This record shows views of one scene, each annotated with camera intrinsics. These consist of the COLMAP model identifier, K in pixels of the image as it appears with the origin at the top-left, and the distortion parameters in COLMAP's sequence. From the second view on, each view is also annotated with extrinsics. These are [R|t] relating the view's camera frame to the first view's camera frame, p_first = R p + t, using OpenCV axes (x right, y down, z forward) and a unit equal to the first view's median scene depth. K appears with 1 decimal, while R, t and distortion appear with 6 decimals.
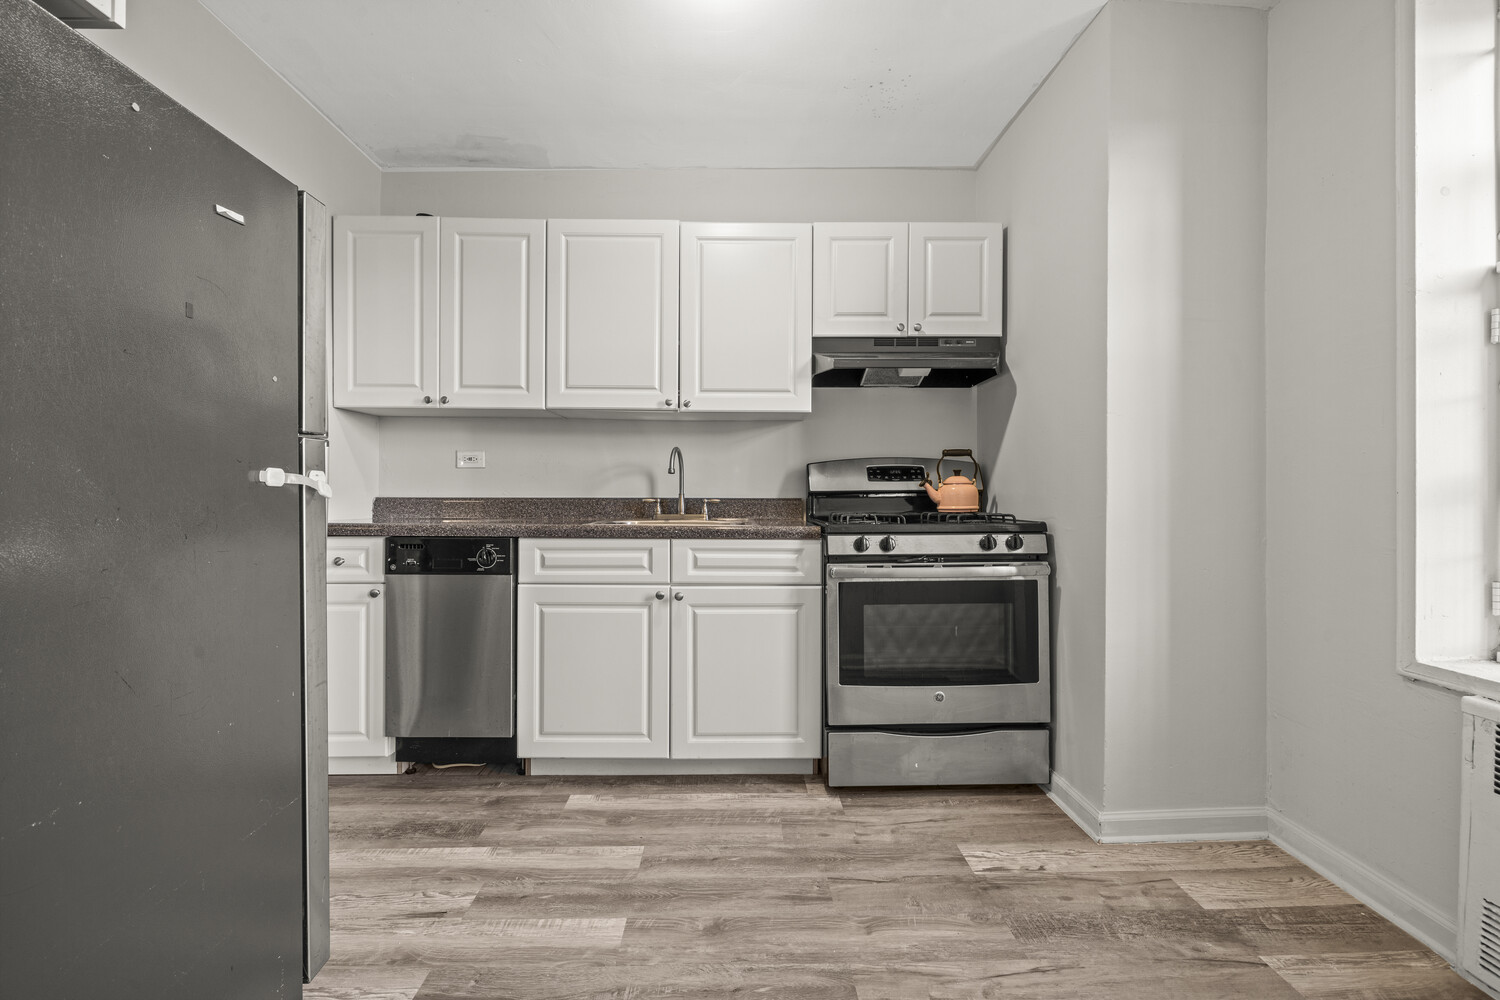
lens RADIAL K [[625.5, 0, 750.5], [0, 625.5, 493.8], [0, 0, 1]] dist [-0.000634, -0.000117]
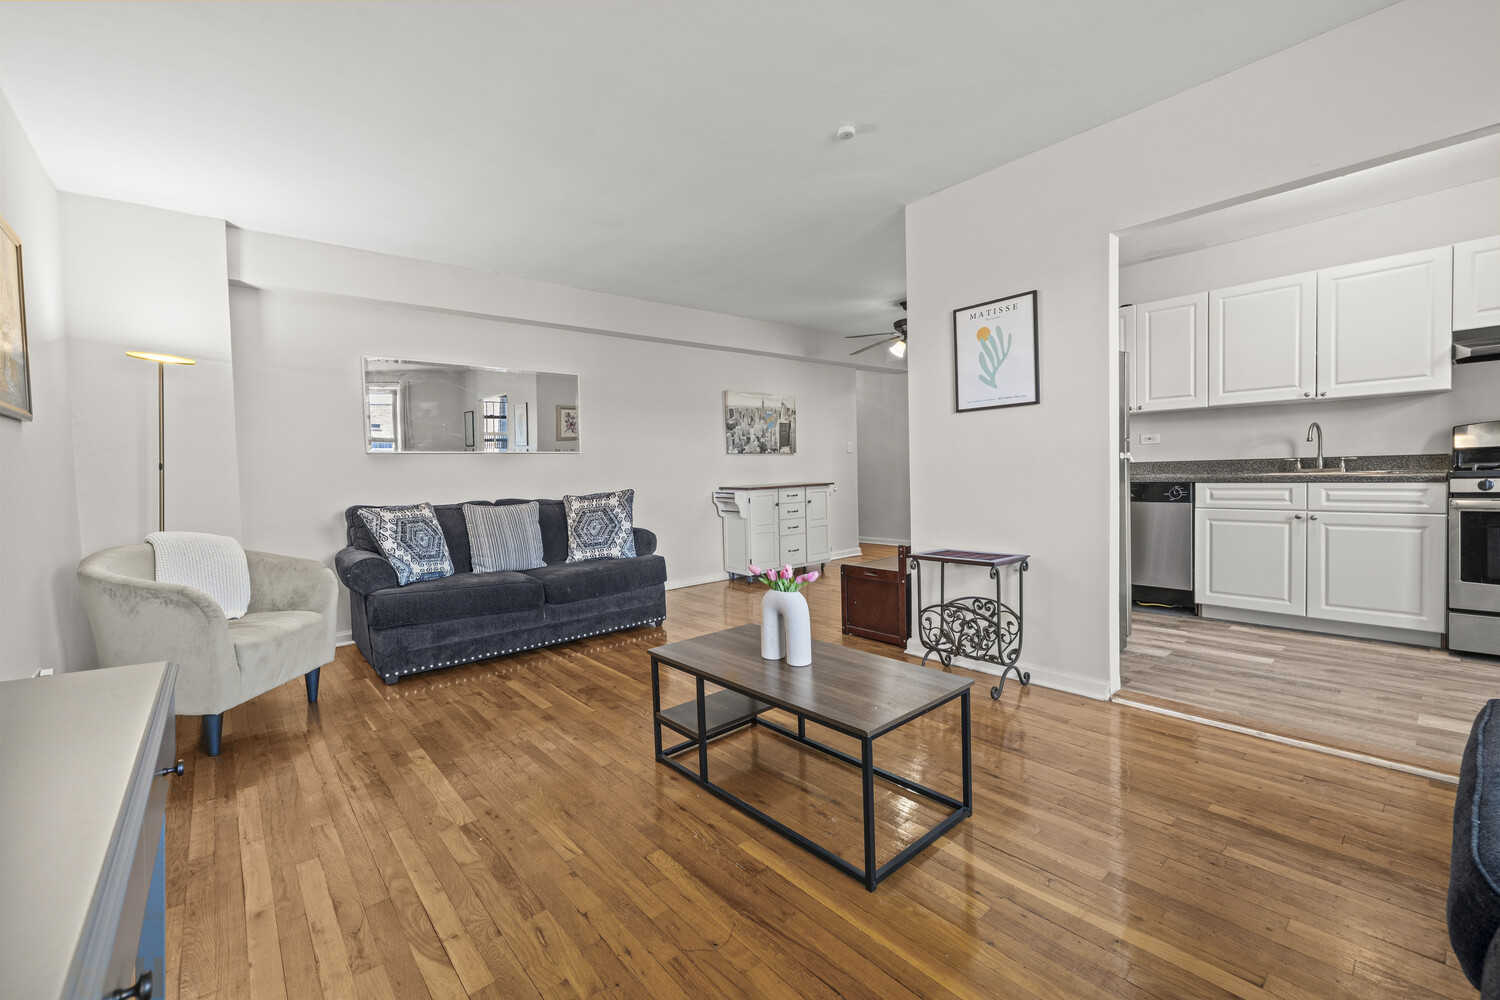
lens RADIAL K [[625.5, 0, 741.1], [0, 625.5, 495.1], [0, 0, 1]] dist [-0.000634, -0.000117]
pose [[0.631582, 0.008076, -0.775267, 0.202916], [0.032080, 0.998817, 0.036539, -0.002046], [0.774645, -0.047948, 0.630576, -1.163145]]
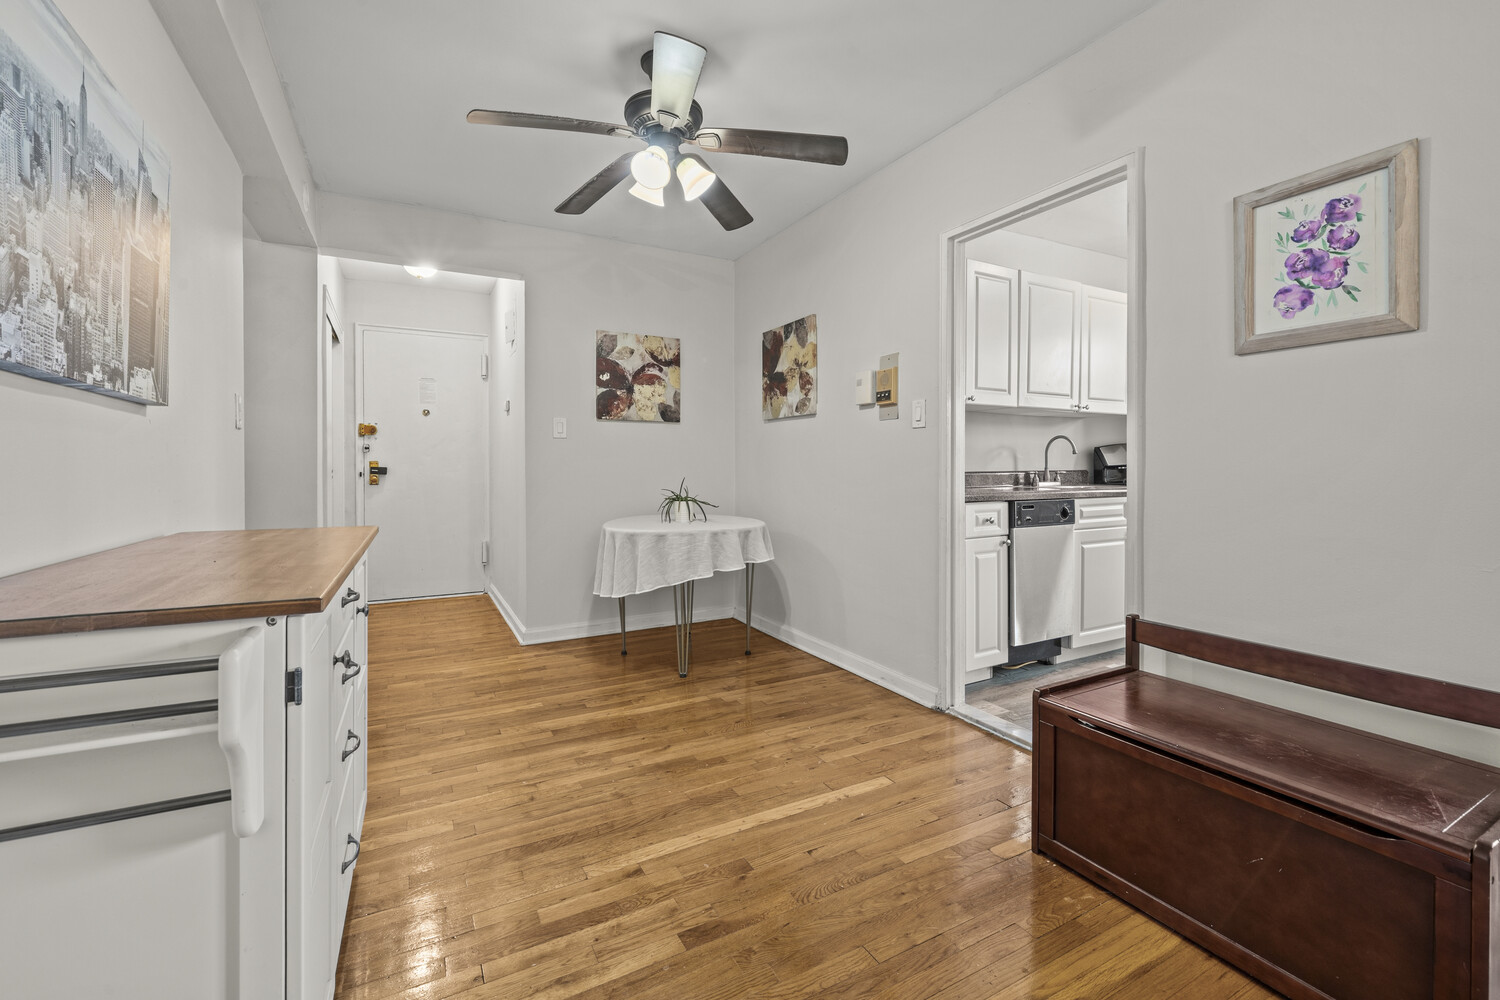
lens RADIAL K [[625.5, 0, 732.2], [0, 625.5, 472.6], [0, 0, 1]] dist [-0.000634, -0.000117]
pose [[0.892840, -0.013009, 0.450185, -1.727873], [0.009647, 0.999906, 0.009760, -0.011728], [-0.450270, -0.004371, 0.892882, 0.053906]]
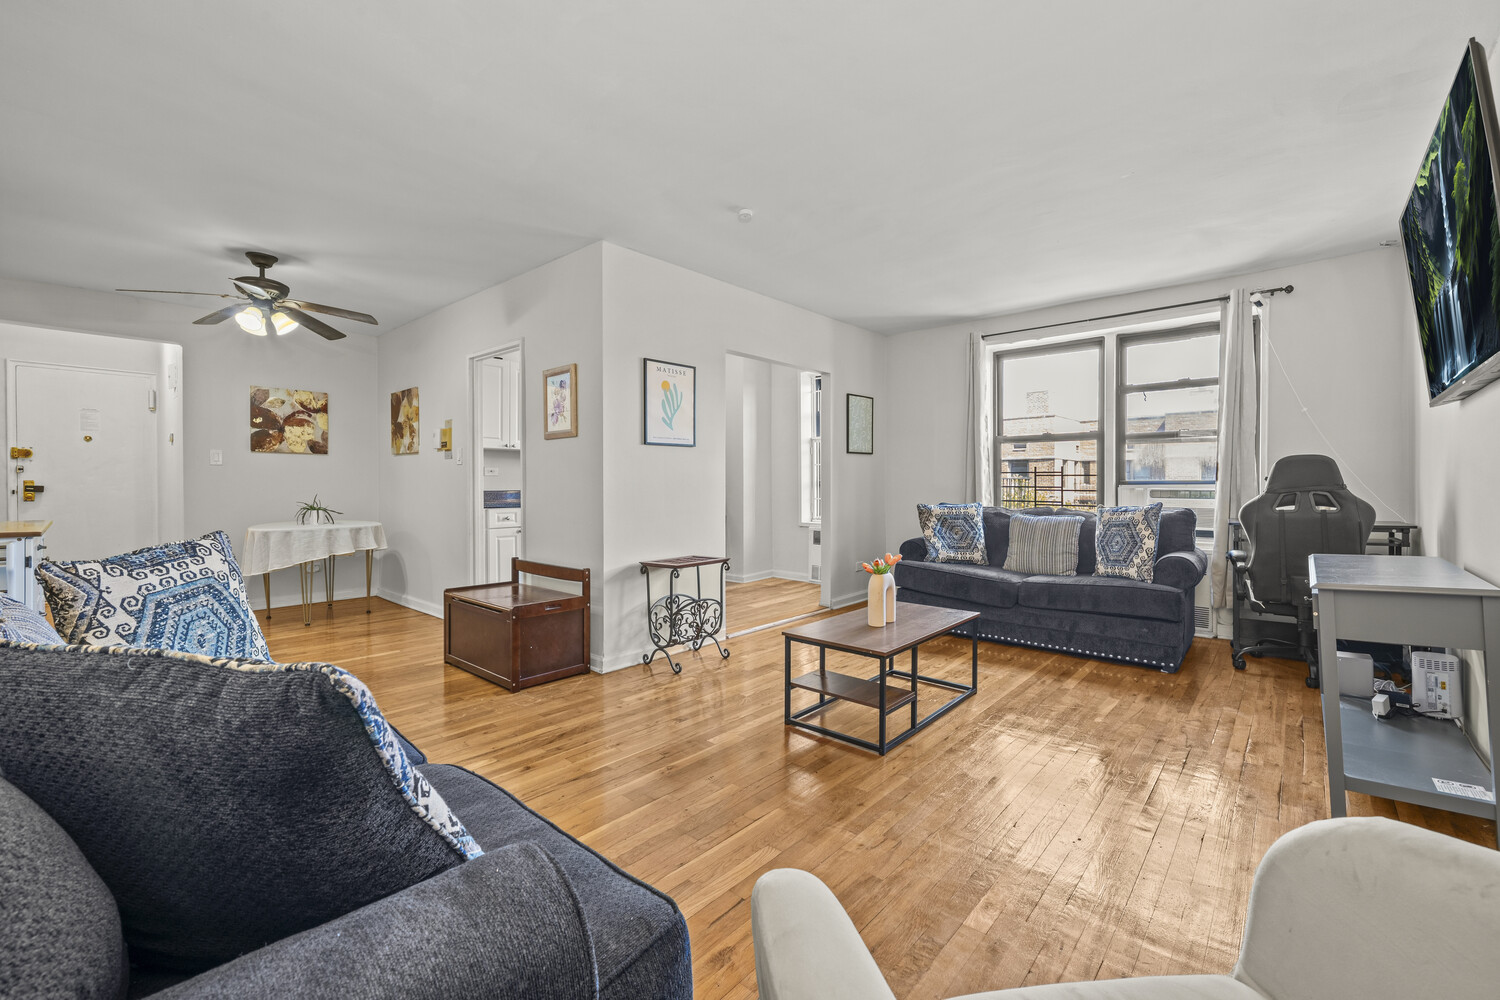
lens RADIAL K [[625.5, 0, 742.0], [0, 625.5, 493.8], [0, 0, 1]] dist [-0.000634, -0.000117]
pose [[0.683618, -0.016689, 0.729649, -1.735640], [0.005523, 0.999828, 0.017695, -0.018319], [-0.729819, -0.008067, 0.683593, -1.214928]]
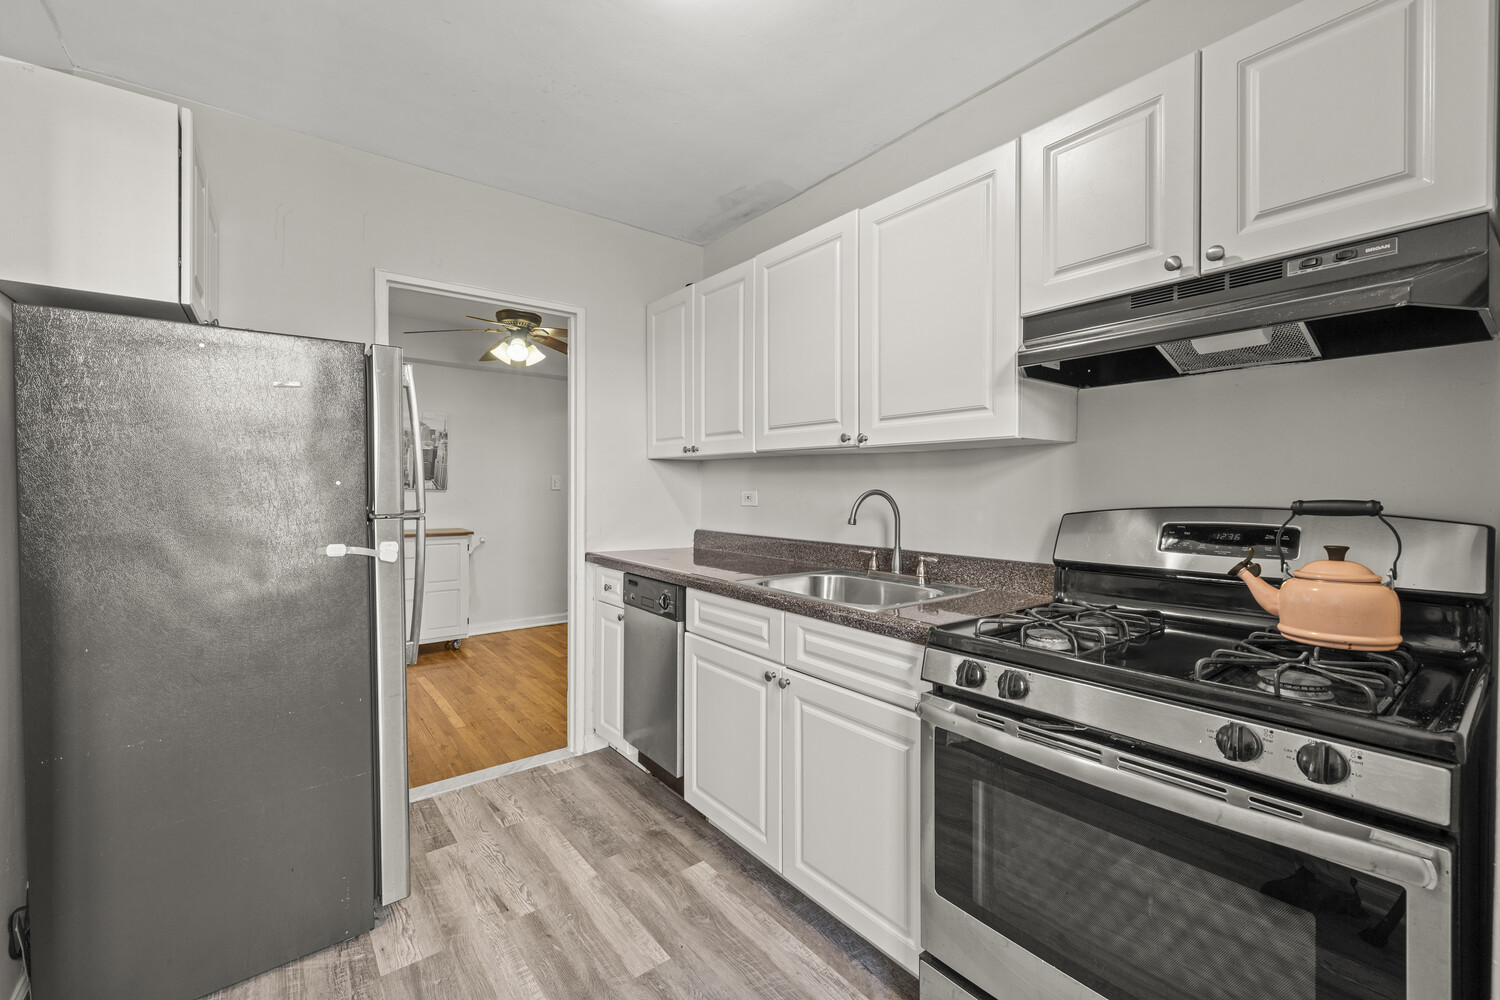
lens RADIAL K [[625.5, 0, 735.5], [0, 625.5, 492.4], [0, 0, 1]] dist [-0.000634, -0.000117]
pose [[0.591882, 0.005961, -0.806003, 0.501405], [-0.003111, 0.999982, 0.005111, -0.089233], [0.806019, -0.000517, 0.591890, 0.455628]]
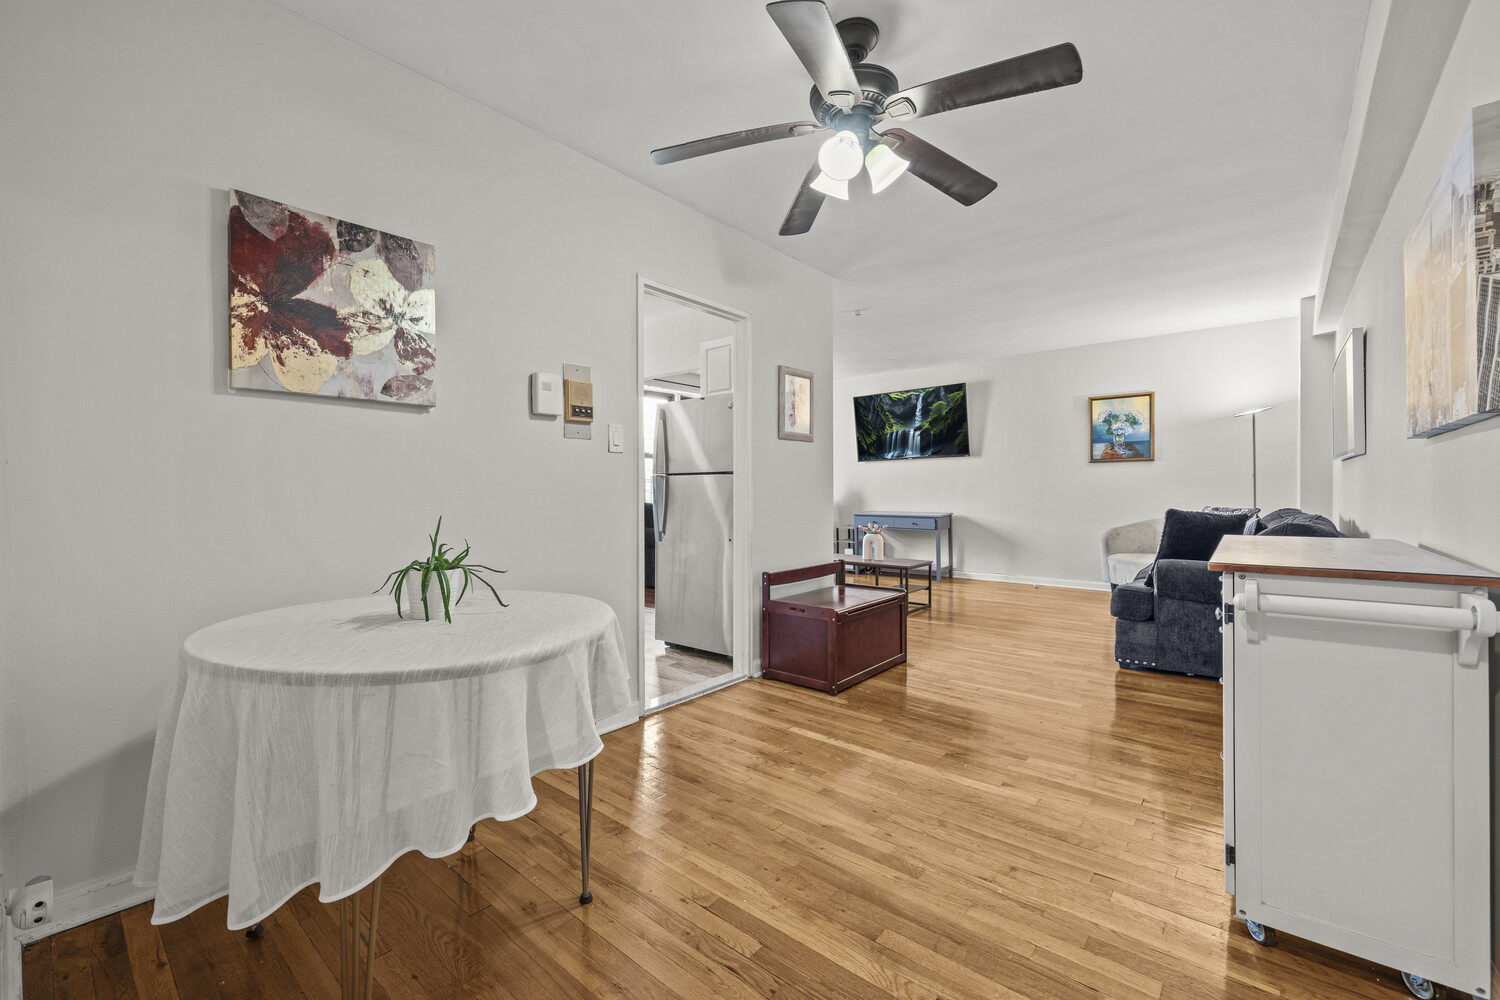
lens RADIAL K [[625.5, 0, 745.6], [0, 625.5, 494.7], [0, 0, 1]] dist [-0.000634, -0.000117]
pose [[-0.753180, -0.009664, 0.657743, -1.848033], [-0.000383, 0.999898, 0.014252, -0.019765], [-0.657814, 0.010482, -0.753107, 1.831814]]
